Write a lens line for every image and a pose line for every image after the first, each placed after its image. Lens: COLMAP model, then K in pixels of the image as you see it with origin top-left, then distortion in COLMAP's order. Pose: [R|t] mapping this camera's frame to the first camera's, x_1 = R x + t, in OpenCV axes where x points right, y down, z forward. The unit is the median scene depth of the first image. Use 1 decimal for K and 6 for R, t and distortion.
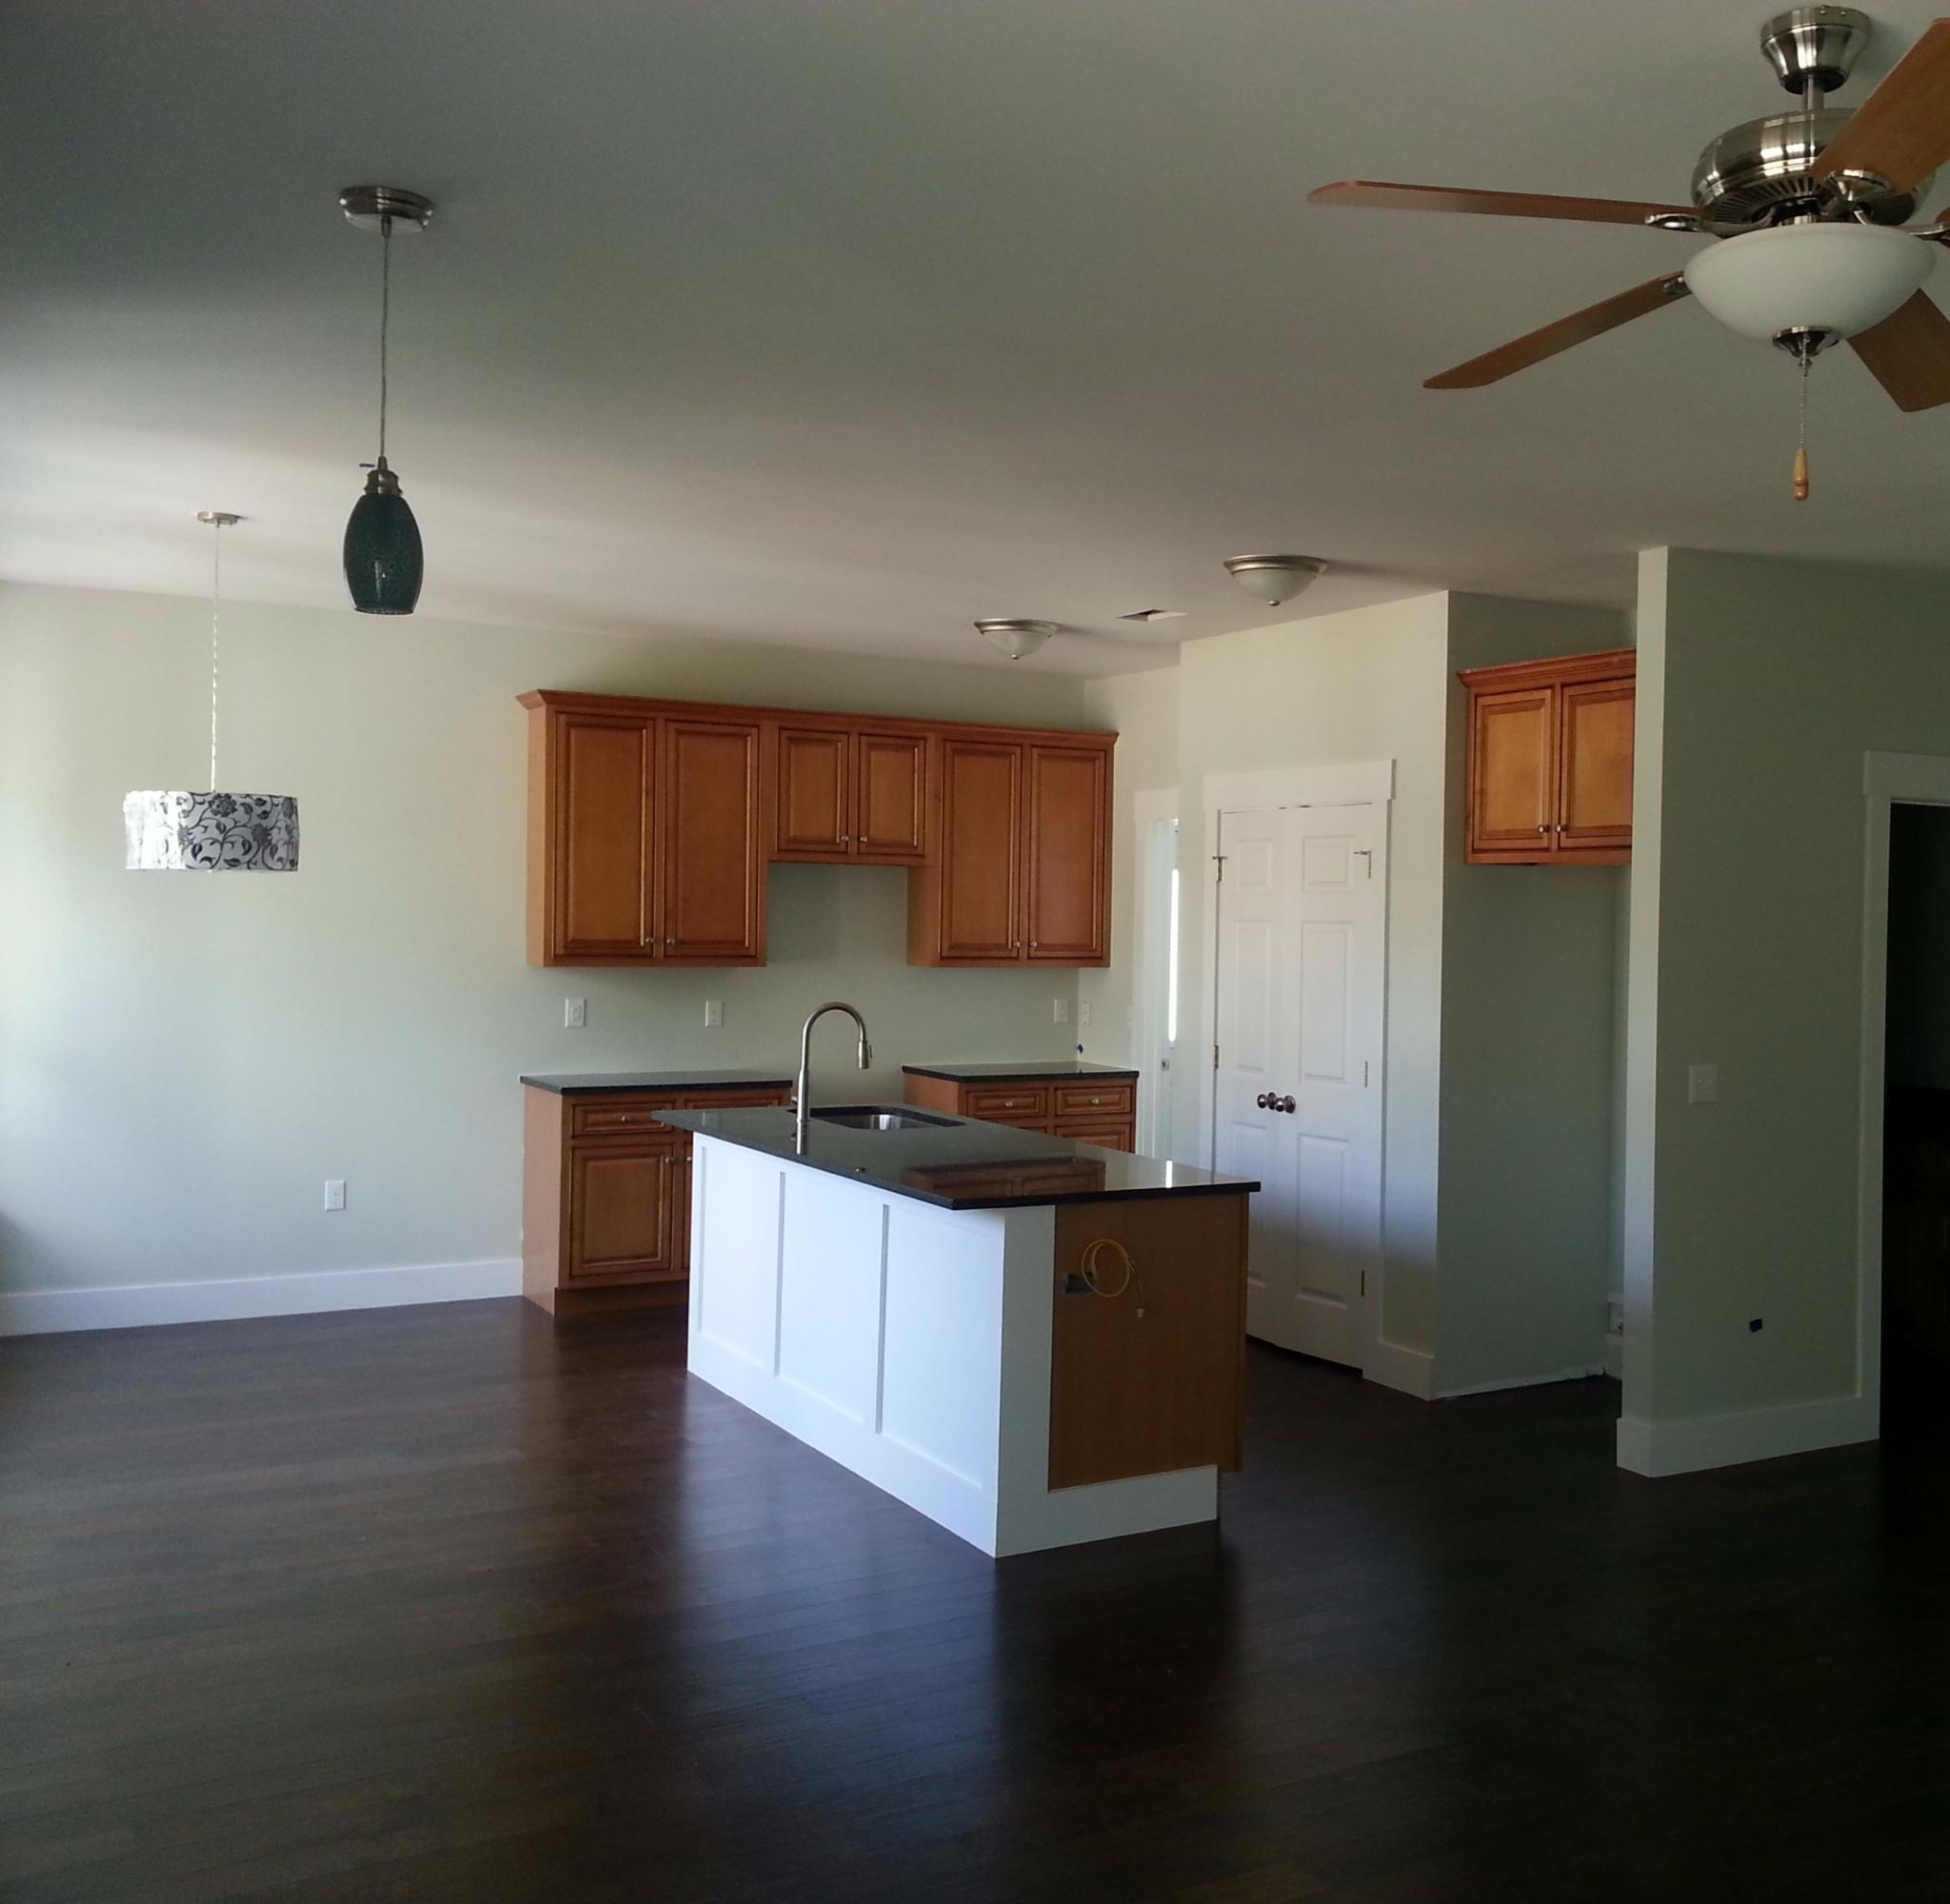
lens RADIAL K [[2044.5, 0, 980.1], [0, 2044.5, 958.2], [0, 0, 1]] dist [-0.009199, 0.000000]
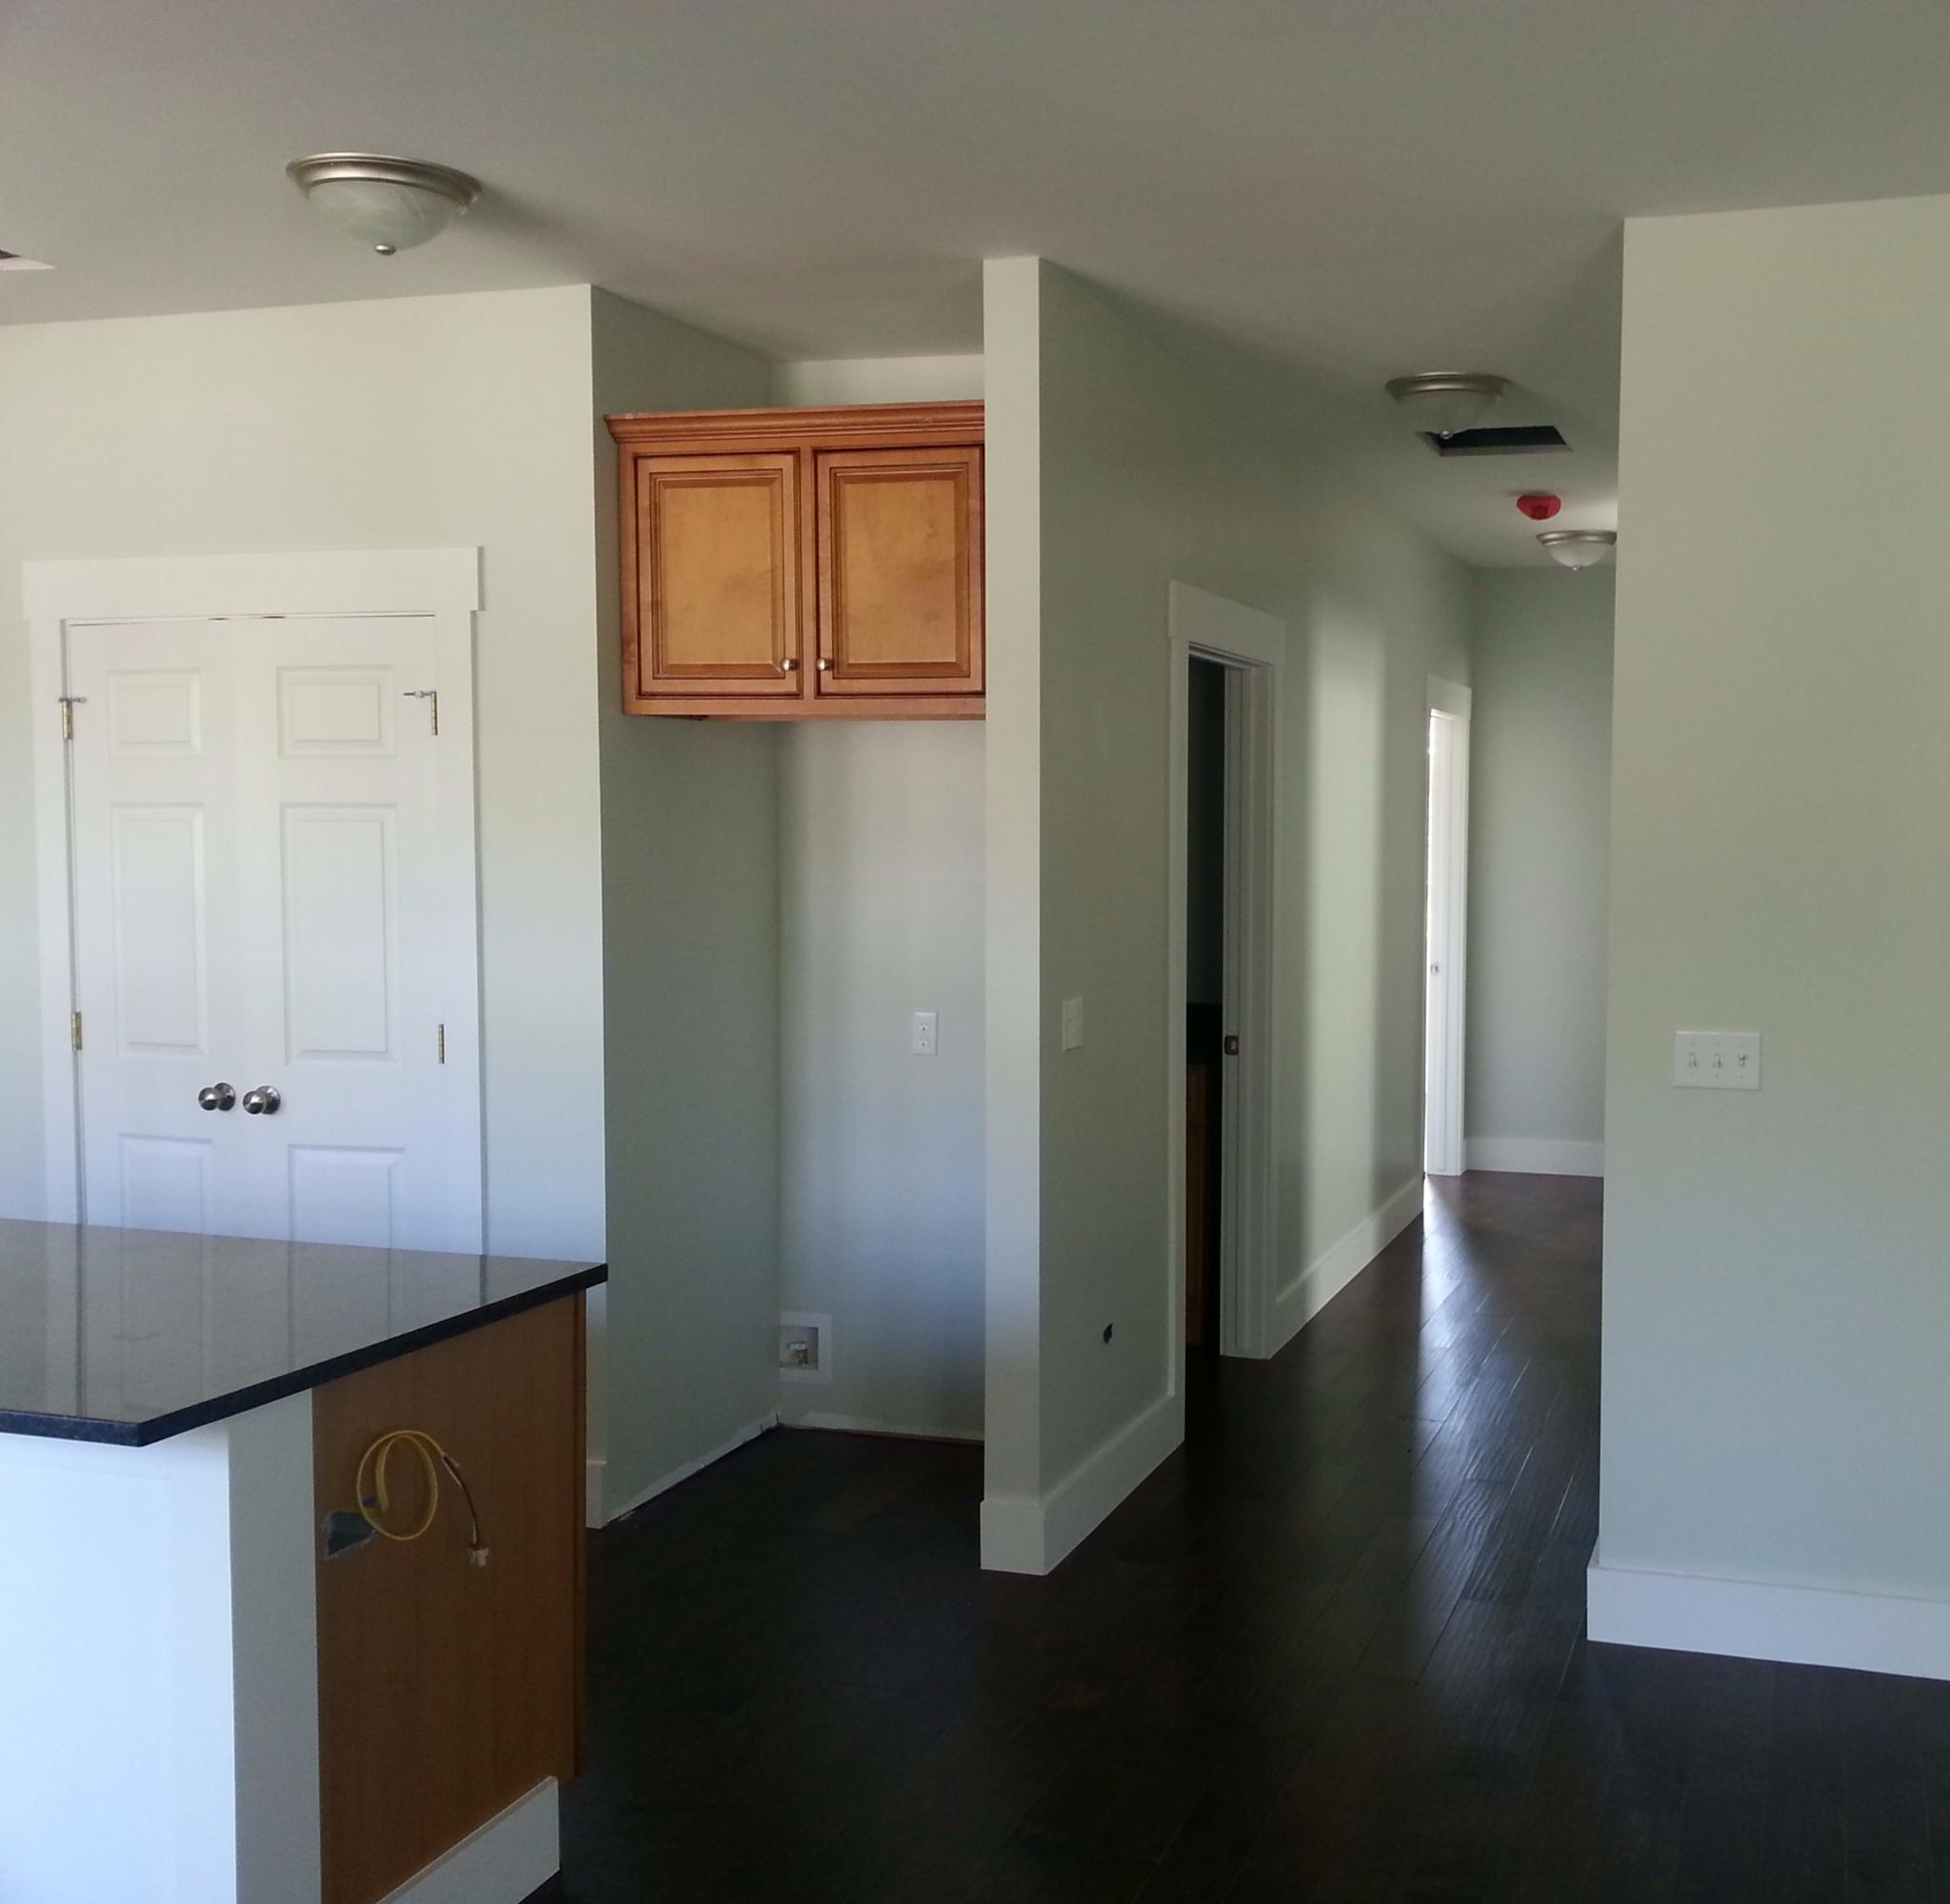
lens RADIAL K [[2044.5, 0, 1009.2], [0, 2044.5, 980.0], [0, 0, 1]] dist [-0.009199, 0.000000]
pose [[0.665141, -0.071812, 0.743257, -0.177684], [0.020052, 0.996724, 0.078357, -0.010280], [-0.746449, -0.037214, 0.664401, 0.471822]]
